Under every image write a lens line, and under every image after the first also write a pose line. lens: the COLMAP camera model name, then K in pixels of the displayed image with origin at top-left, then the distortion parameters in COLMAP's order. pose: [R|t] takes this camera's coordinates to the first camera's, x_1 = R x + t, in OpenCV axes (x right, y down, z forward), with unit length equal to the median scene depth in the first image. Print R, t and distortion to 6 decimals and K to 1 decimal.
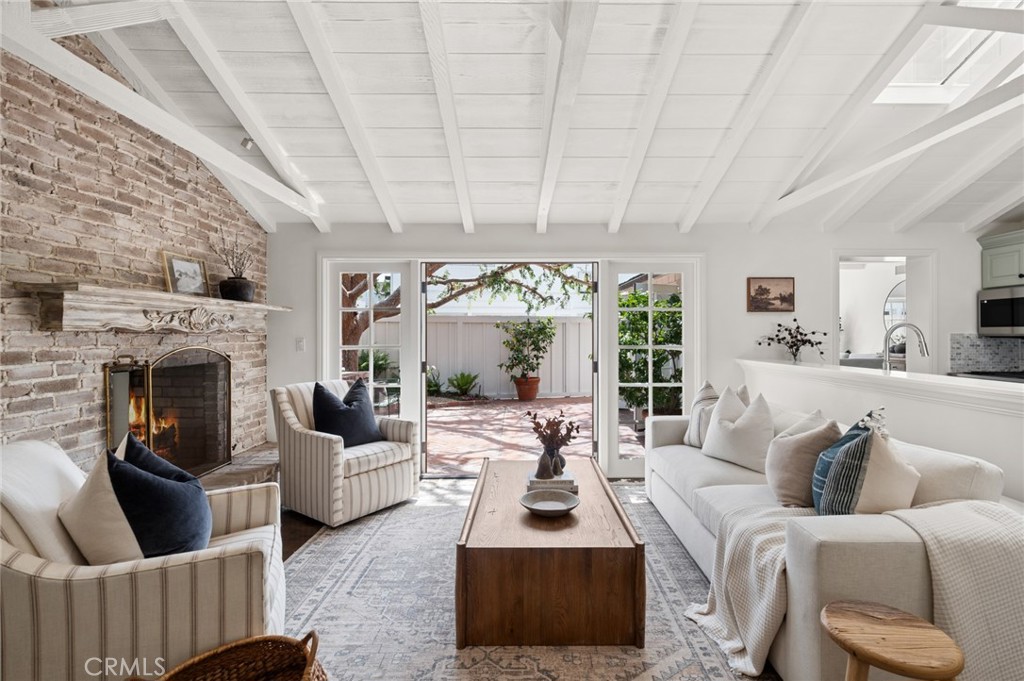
lens RADIAL K [[477.7, 0, 531.4], [0, 477.7, 326.4], [0, 0, 1]] dist [0.003086, 0.000553]
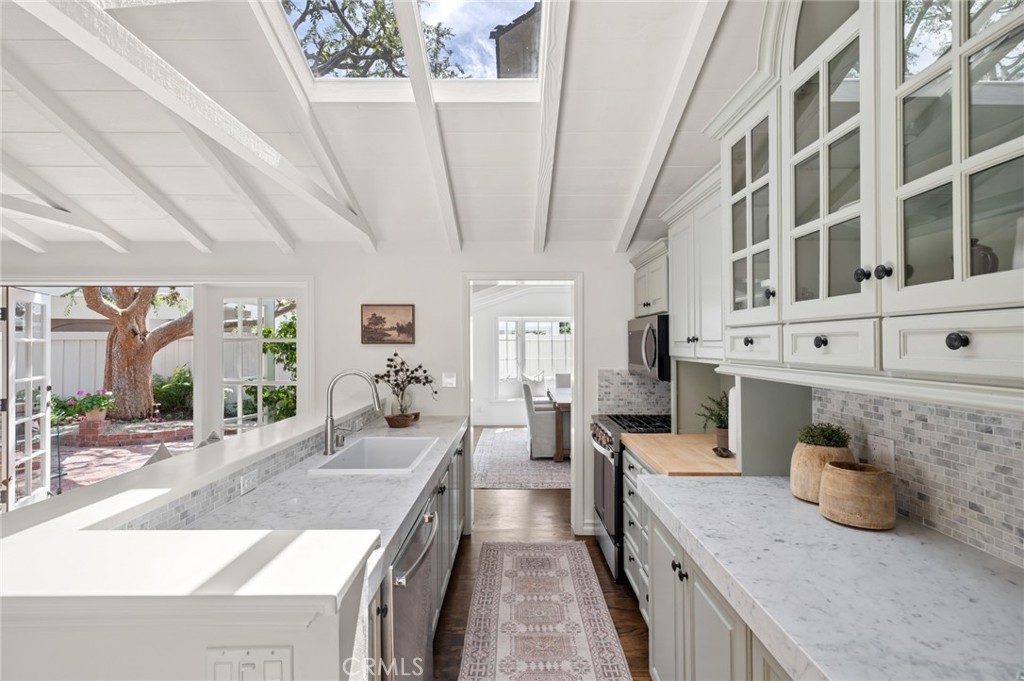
lens RADIAL K [[493.4, 0, 512.0], [0, 493.4, 340.5], [0, 0, 1]] dist [0.002375, 0.000204]
pose [[0.999817, 0.003236, -0.018853, 0.901500], [-0.003040, 0.999941, 0.010391, -0.056849], [0.018886, -0.010331, 0.999768, 0.131952]]
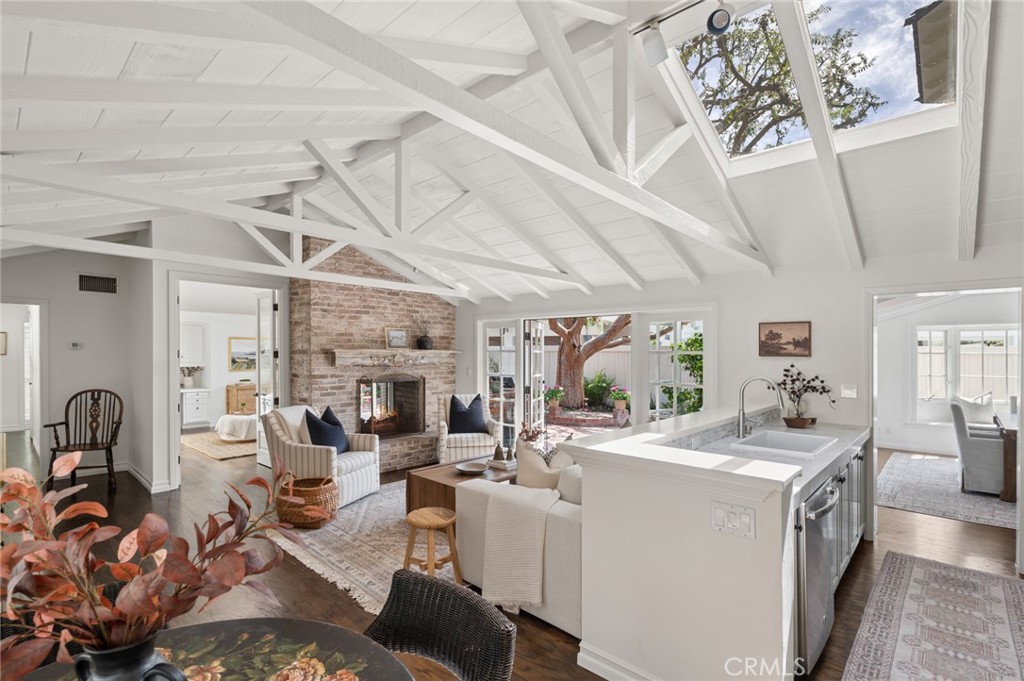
lens RADIAL K [[478.1, 0, 512.2], [0, 478.1, 352.4], [0, 0, 1]] dist [0.002317, 0.000184]
pose [[0.728098, 0.008572, -0.685419, 0.936991], [-0.000126, 0.999923, 0.012372, -0.062364], [0.685473, -0.008921, 0.728044, -0.140884]]
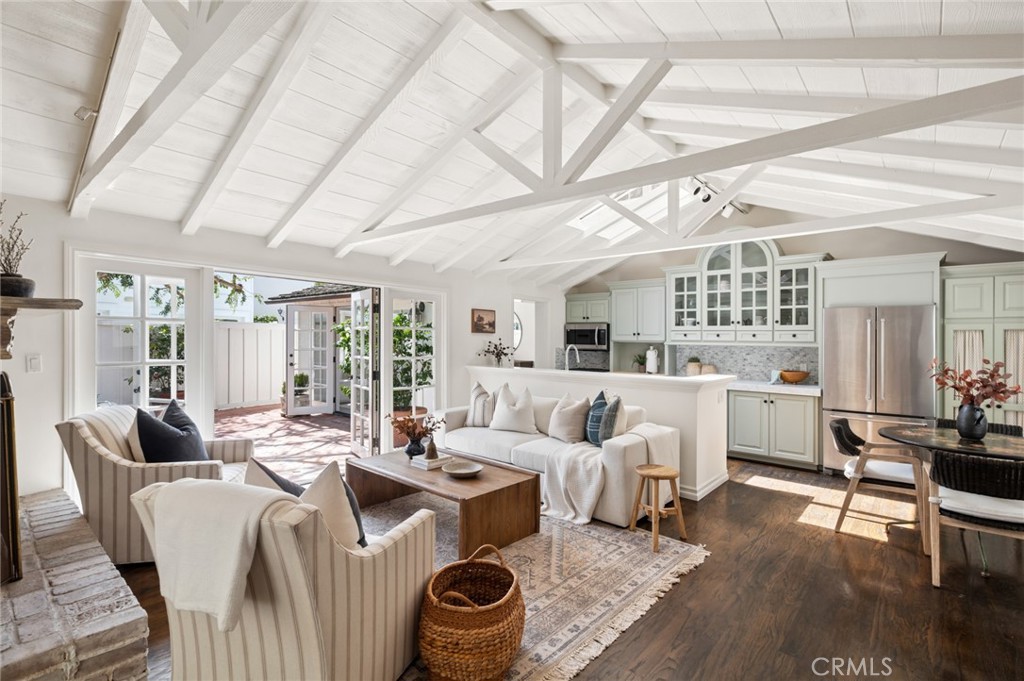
lens RADIAL K [[473.2, 0, 512.1], [0, 473.2, 322.2], [0, 0, 1]] dist [0.000171, -0.000038]
pose [[0.667228, 0.039229, 0.743820, -0.645583], [-0.028526, 0.999225, -0.027110, -0.032465], [-0.744307, -0.003130, 0.667830, -0.054708]]
